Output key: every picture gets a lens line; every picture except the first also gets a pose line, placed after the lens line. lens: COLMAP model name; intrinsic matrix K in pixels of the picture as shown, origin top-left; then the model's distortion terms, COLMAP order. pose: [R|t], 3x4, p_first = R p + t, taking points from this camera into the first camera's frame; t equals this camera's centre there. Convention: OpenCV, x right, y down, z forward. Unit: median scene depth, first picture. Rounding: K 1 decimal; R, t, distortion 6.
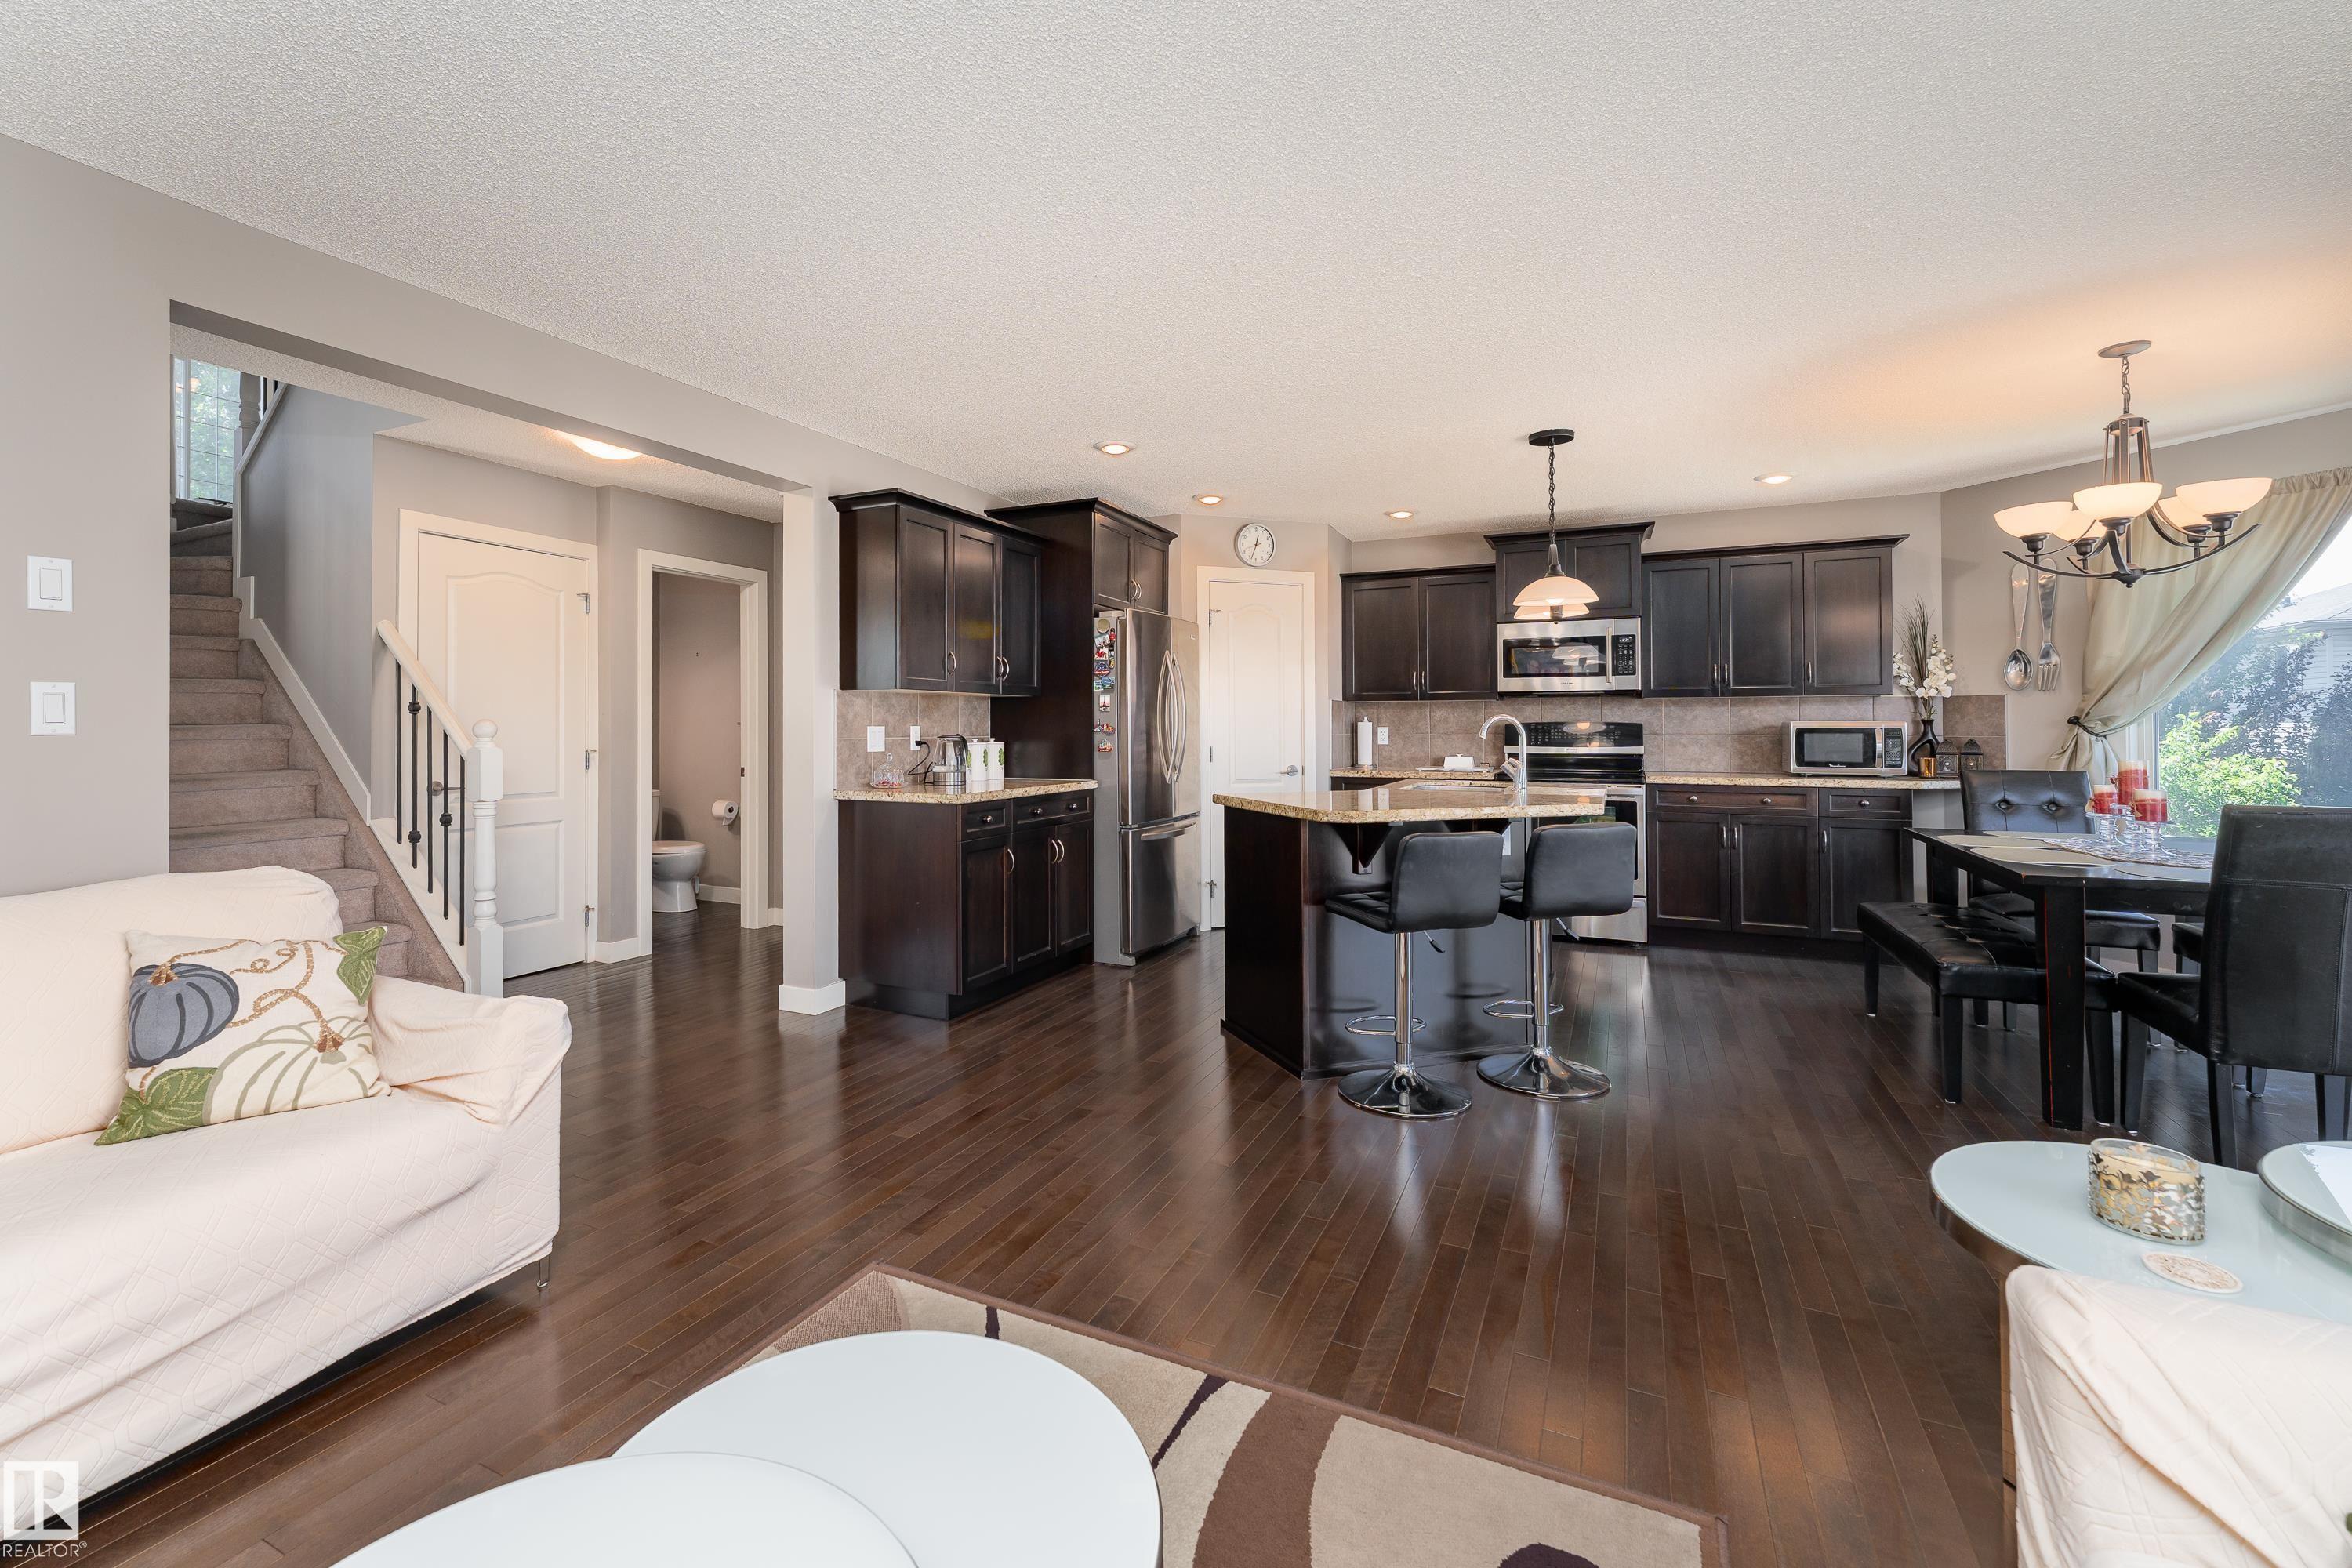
lens RADIAL K [[1024.2, 0, 1097.6], [0, 1024.2, 711.1], [0, 0, 1]] dist [-0.001881, -0.001176]
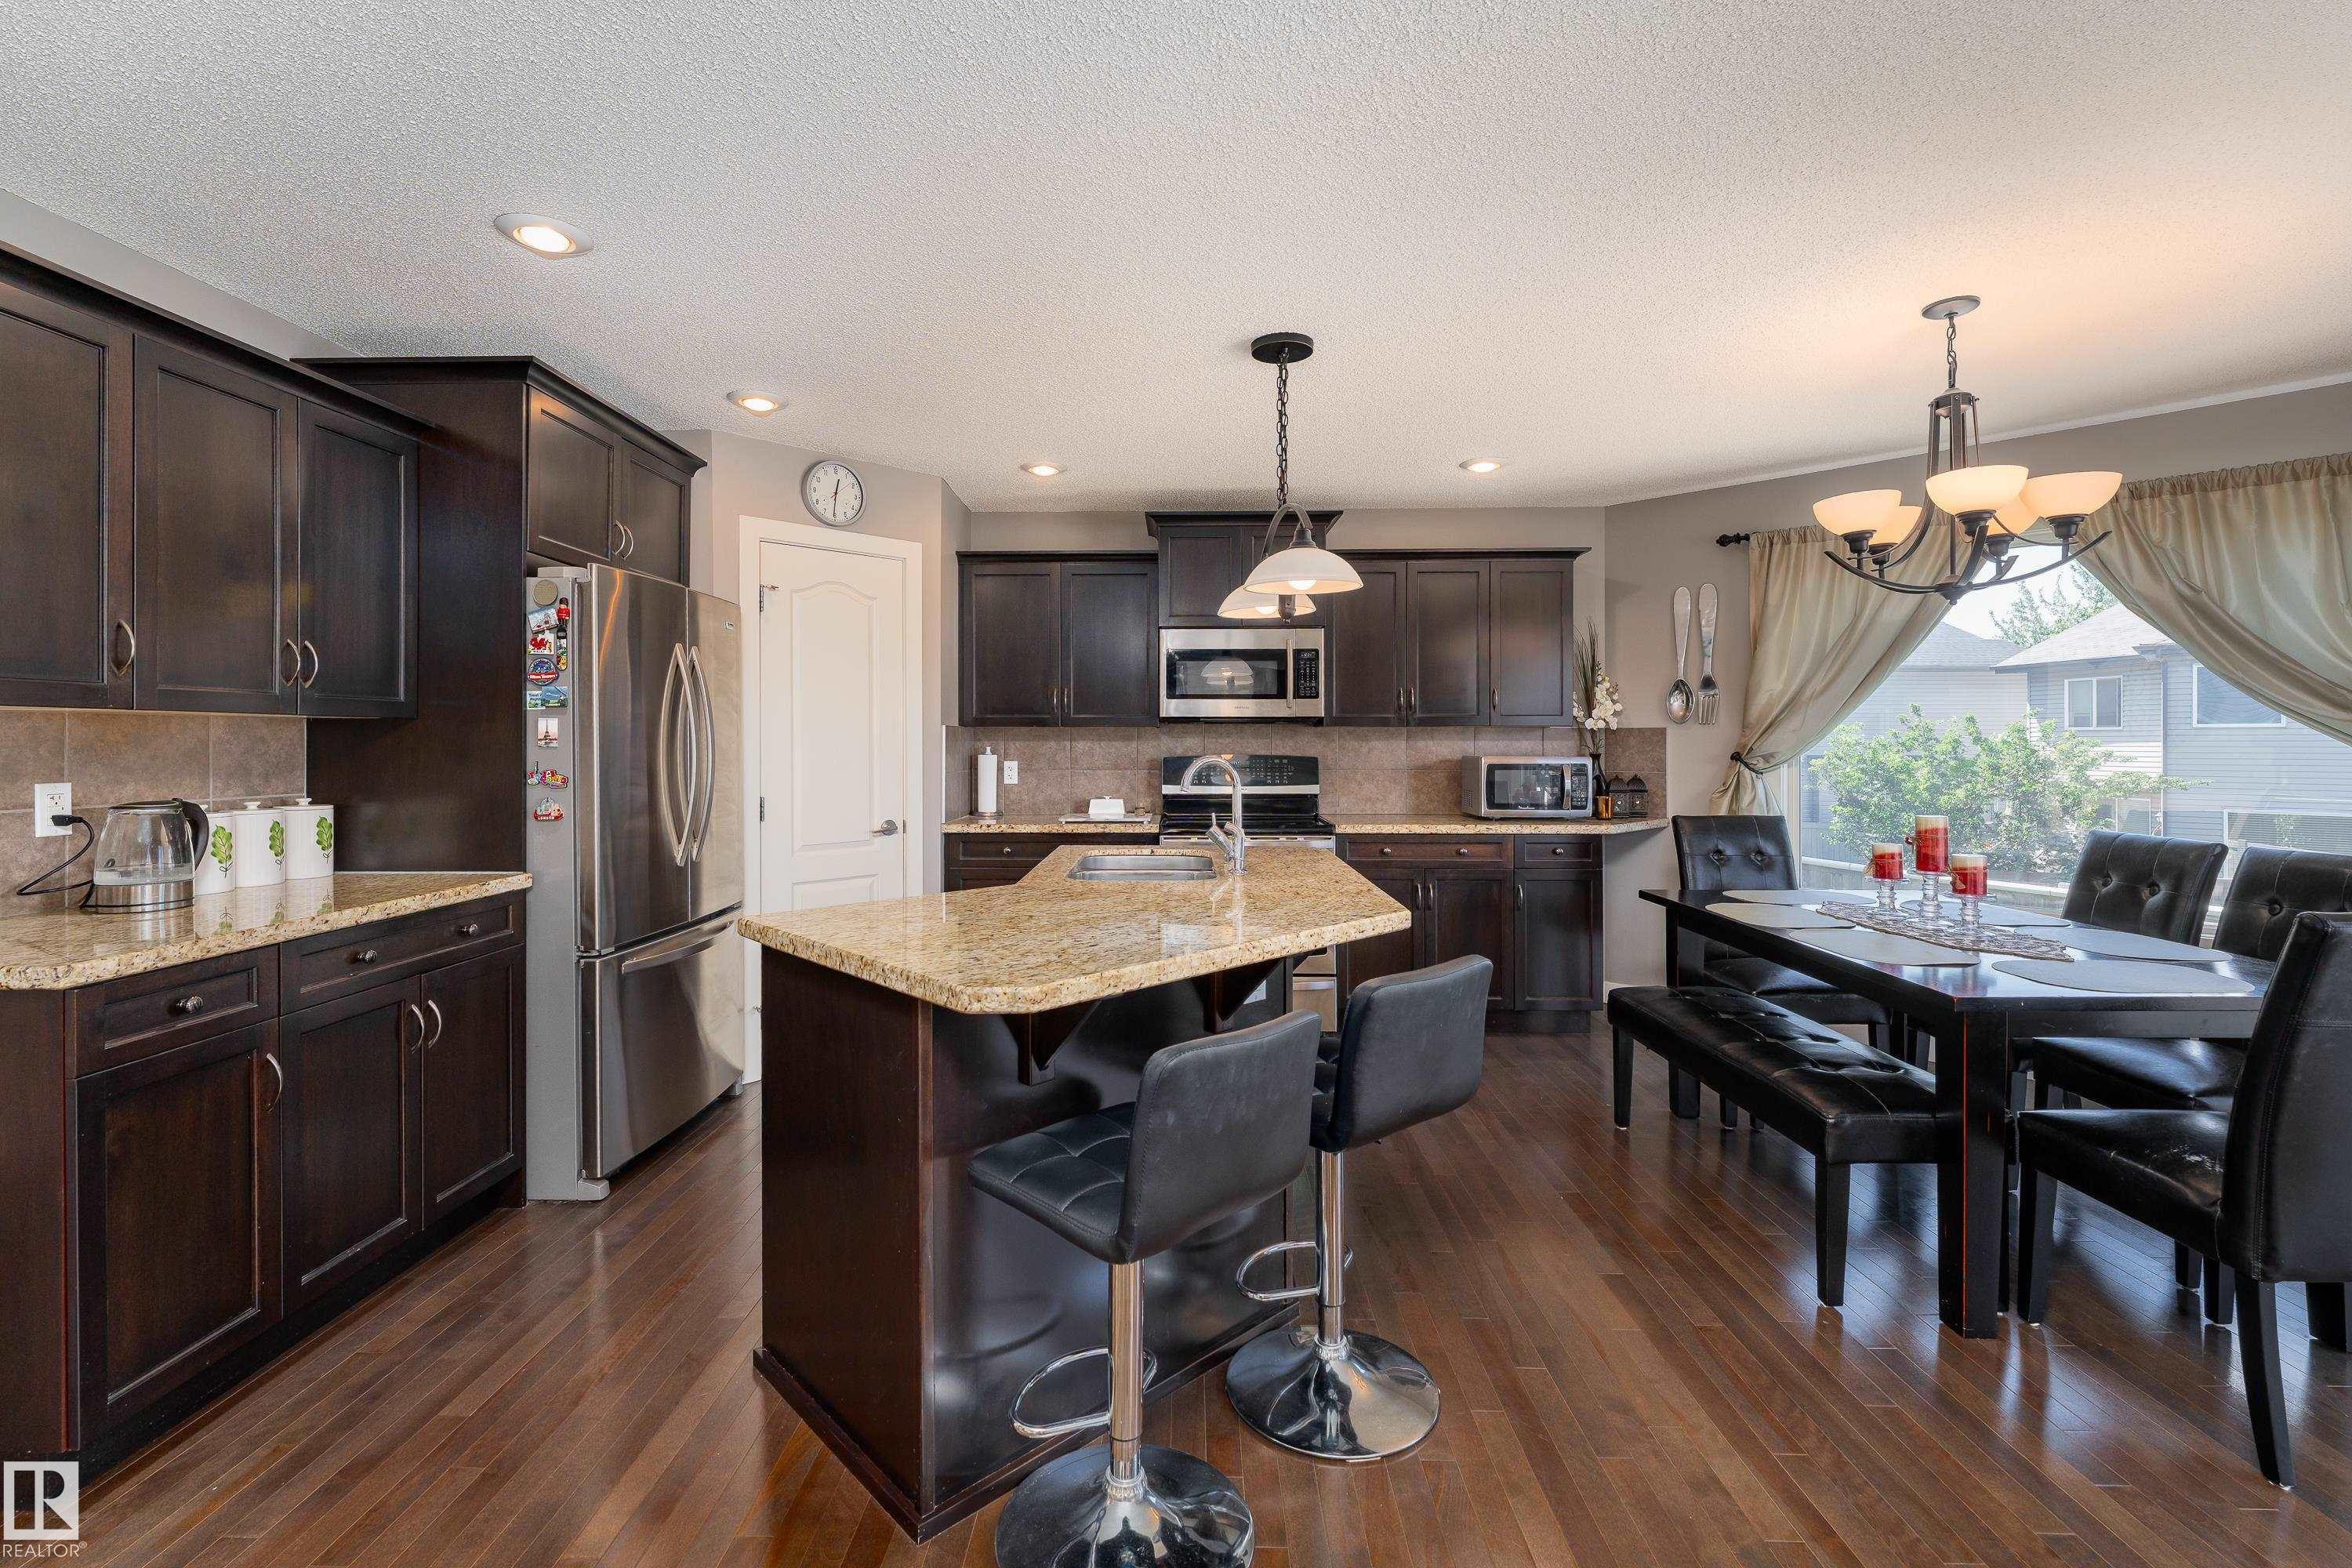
lens RADIAL K [[1031.9, 0, 1164.7], [0, 1031.9, 742.1], [0, 0, 1]] dist [-0.000322, -0.000542]
pose [[0.898369, 0.000200, 0.439241, 0.060705], [-0.007044, 0.999878, 0.013950, -0.012511], [-0.439184, -0.015626, 0.898261, 0.348703]]
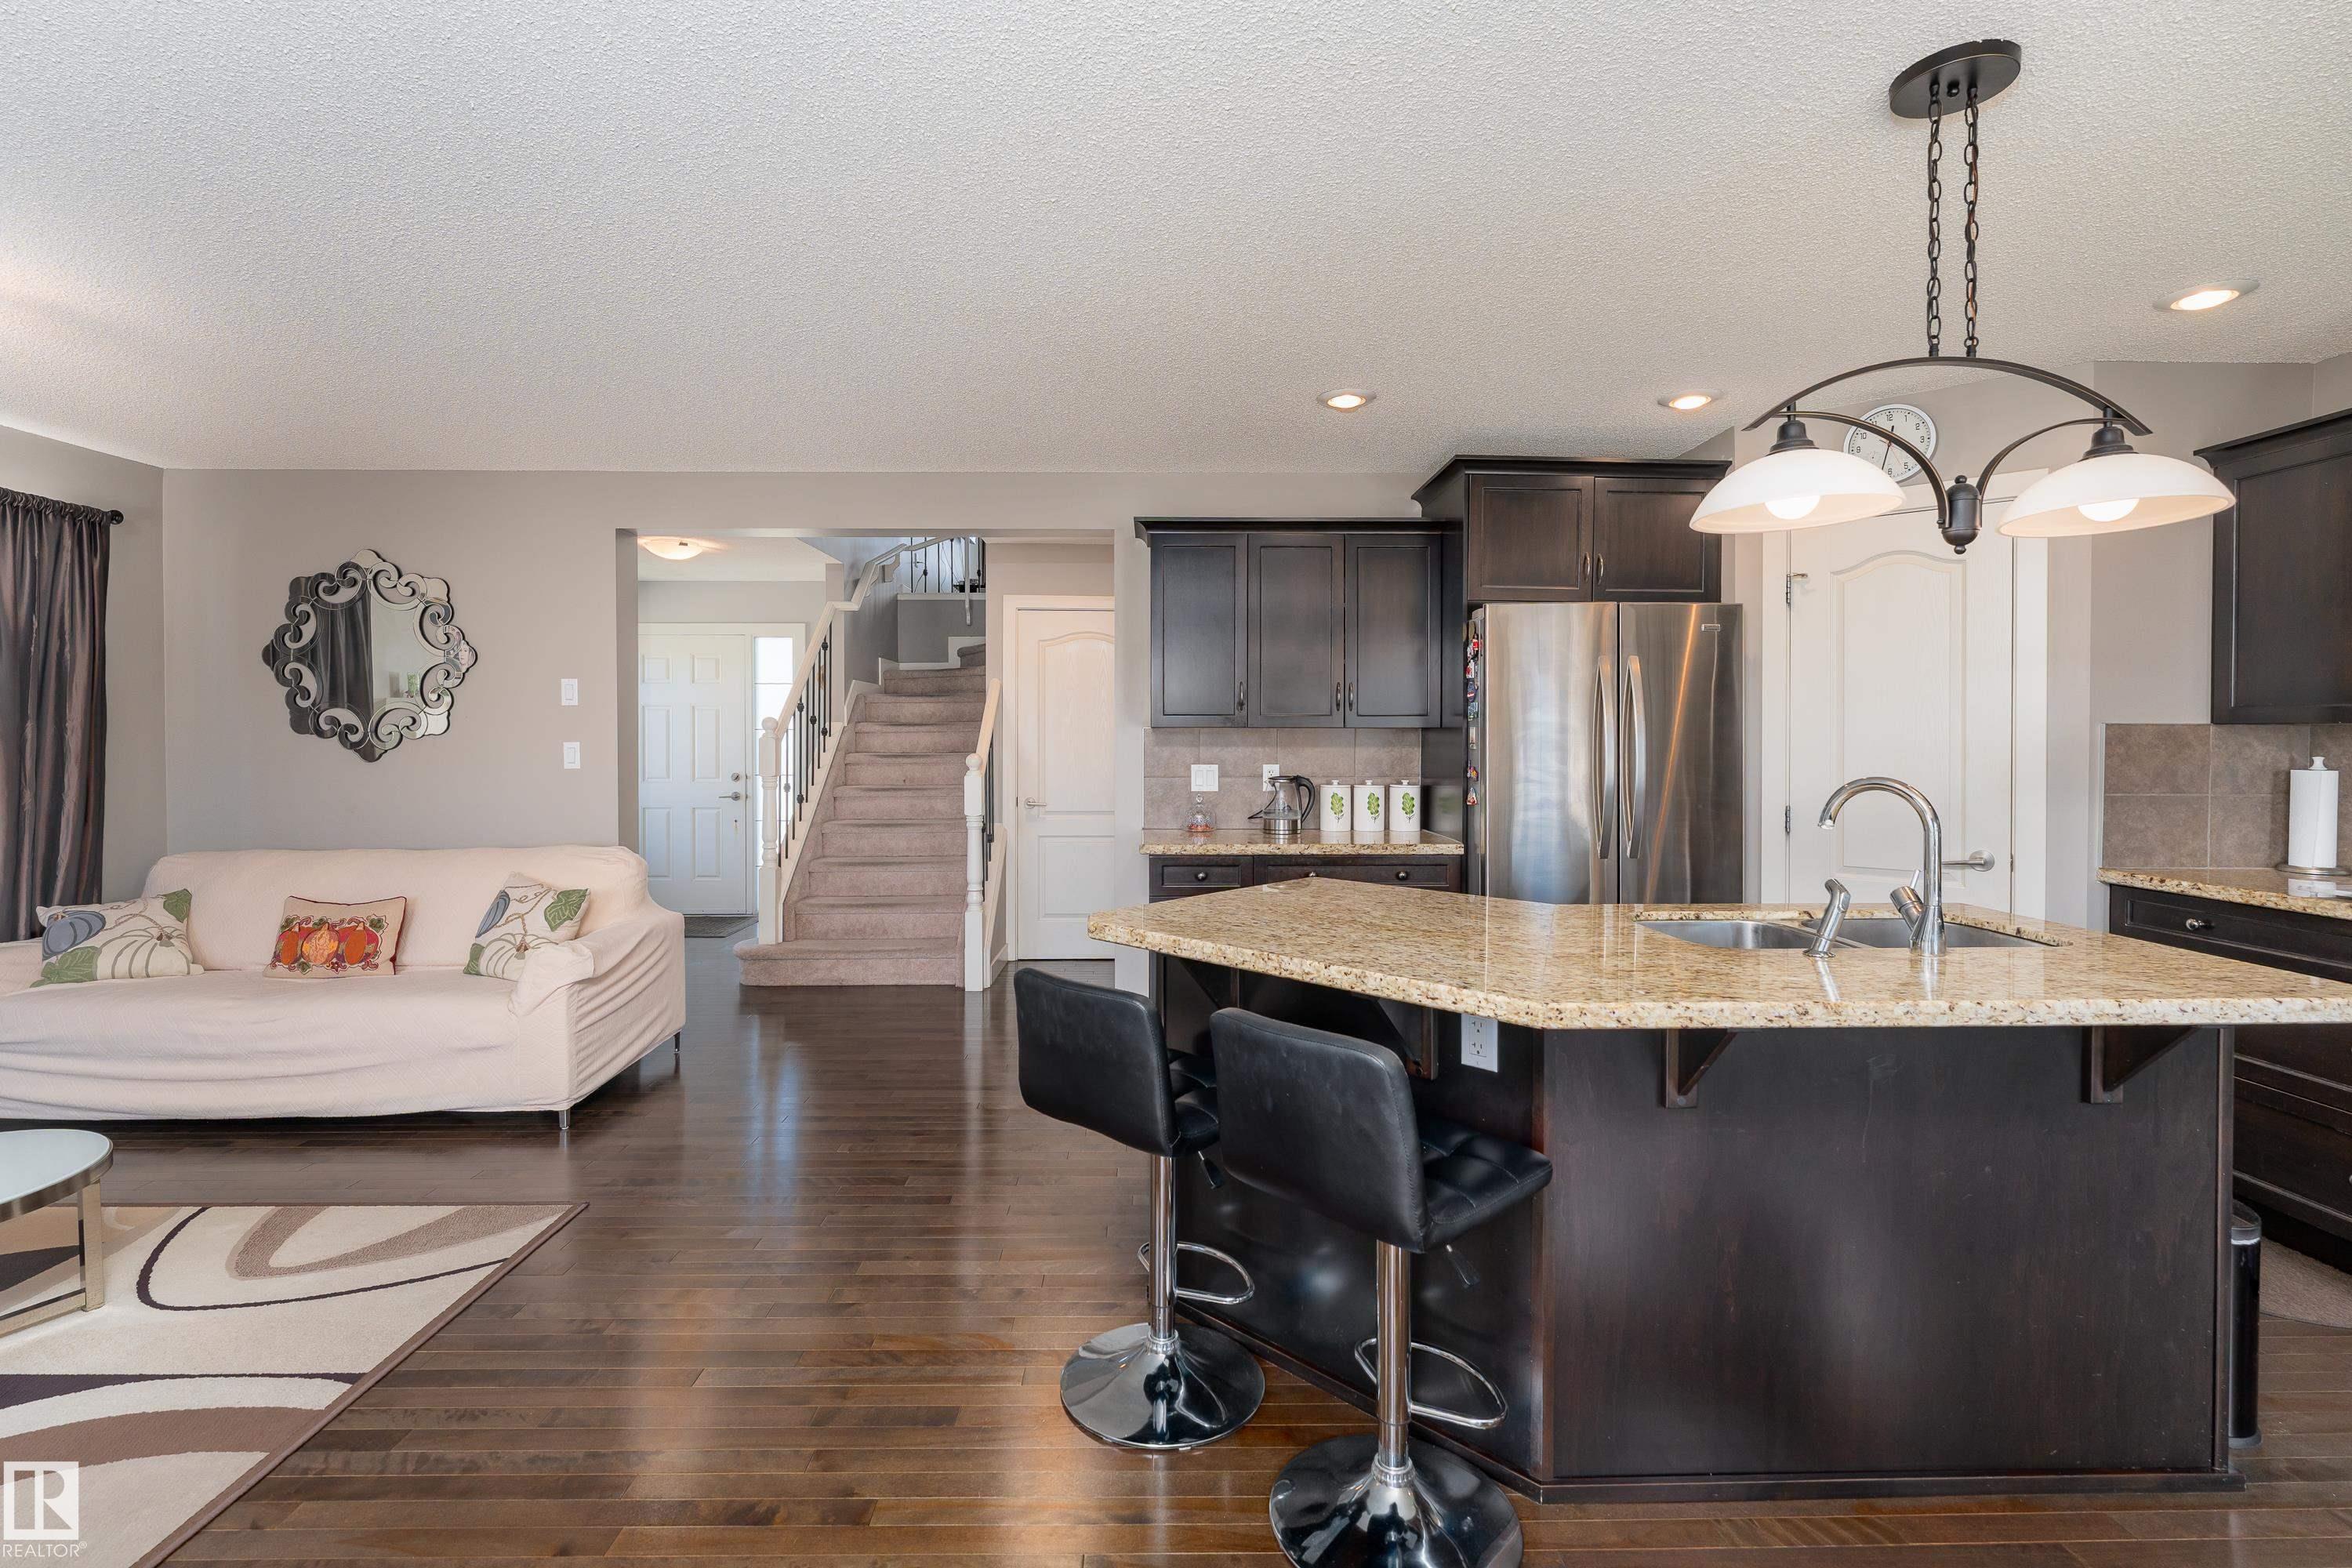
lens RADIAL K [[1031.9, 0, 1168.4], [0, 1031.9, 759.5], [0, 0, 1]] dist [-0.000322, -0.000542]
pose [[0.482992, 0.020784, -0.875378, 0.543277], [0.012092, 0.999465, 0.030402, -0.018145], [0.875542, -0.025269, 0.482482, 0.449191]]
